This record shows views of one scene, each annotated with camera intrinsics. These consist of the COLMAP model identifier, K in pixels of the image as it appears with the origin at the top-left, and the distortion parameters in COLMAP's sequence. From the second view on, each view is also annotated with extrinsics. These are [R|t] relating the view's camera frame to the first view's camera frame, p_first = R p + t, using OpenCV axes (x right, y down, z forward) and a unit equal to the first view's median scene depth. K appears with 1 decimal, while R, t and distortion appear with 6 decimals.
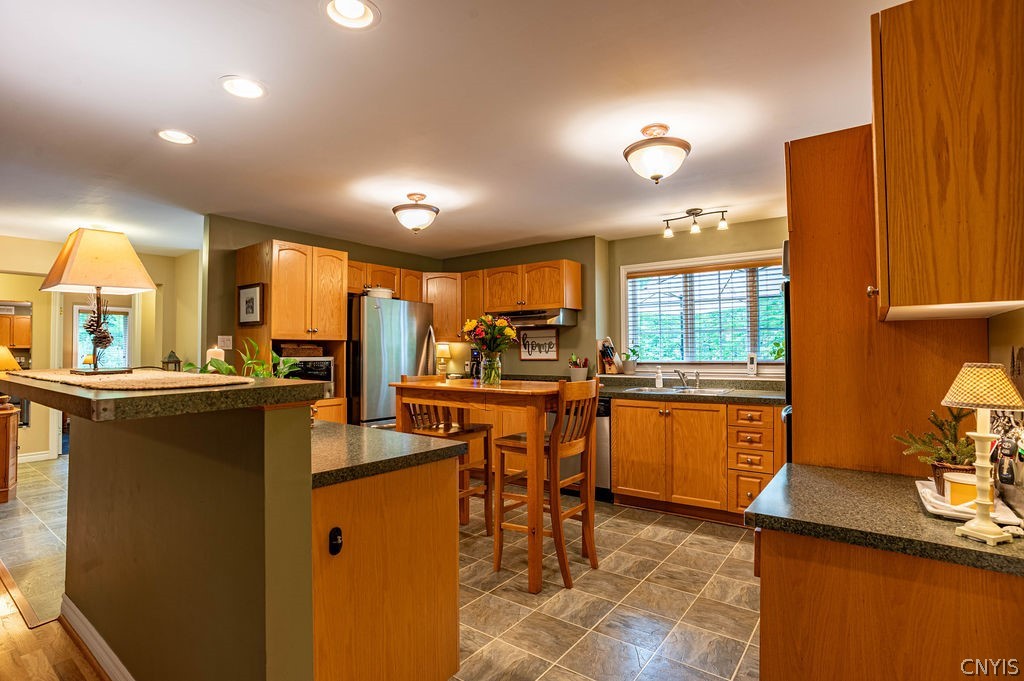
lens RADIAL K [[509.7, 0, 513.4], [0, 509.7, 337.9], [0, 0, 1]] dist [-0.056441, 0.014211]
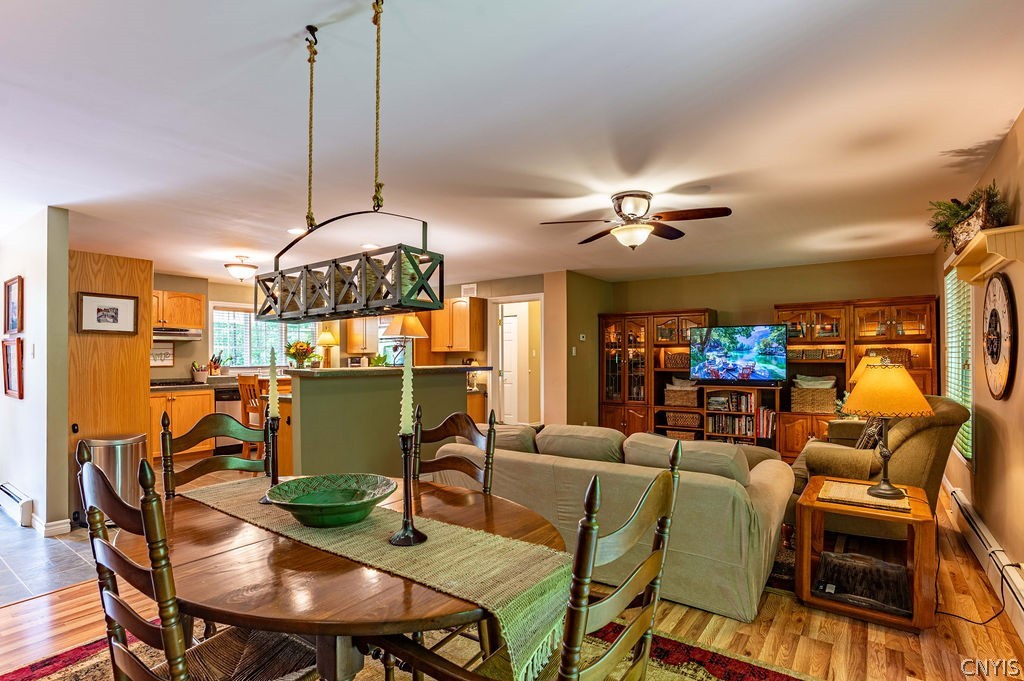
lens RADIAL K [[509.7, 0, 515.1], [0, 509.7, 347.5], [0, 0, 1]] dist [-0.056441, 0.014211]
pose [[-0.012317, 0.018728, 0.999749, -1.238287], [-0.012366, 0.999745, -0.018880, 0.008547], [-0.999848, -0.012596, -0.012082, 0.138445]]
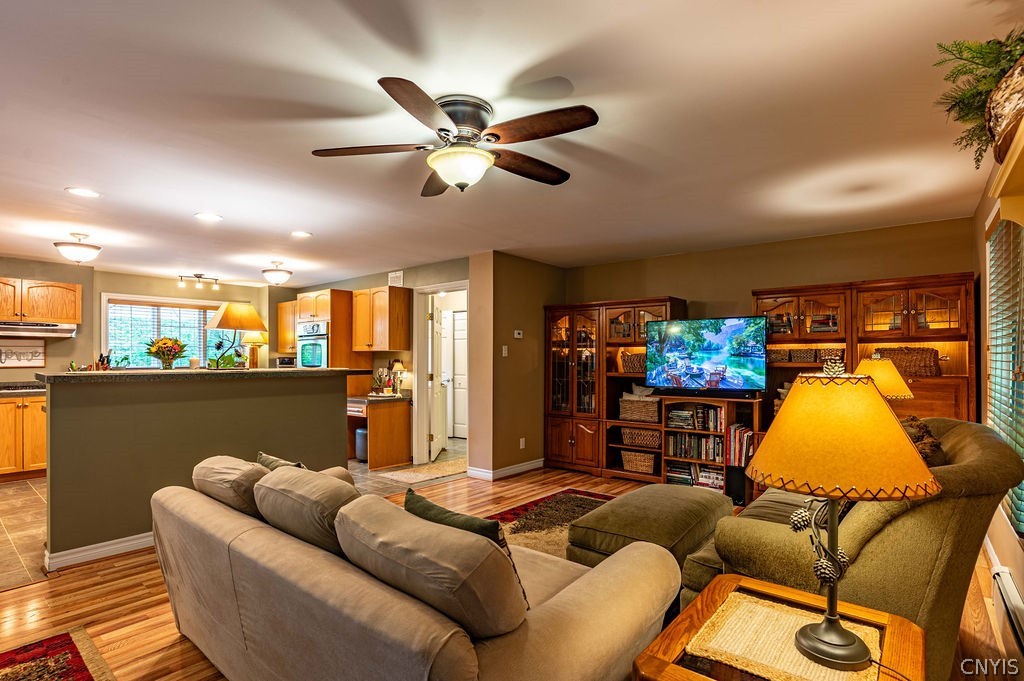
lens RADIAL K [[509.7, 0, 511.5], [0, 509.7, 349.5], [0, 0, 1]] dist [-0.056441, 0.014211]
pose [[0.052118, 0.017609, 0.998486, -0.980537], [-0.016558, 0.999722, -0.016766, 0.005693], [-0.998504, -0.015659, 0.052396, -0.106463]]
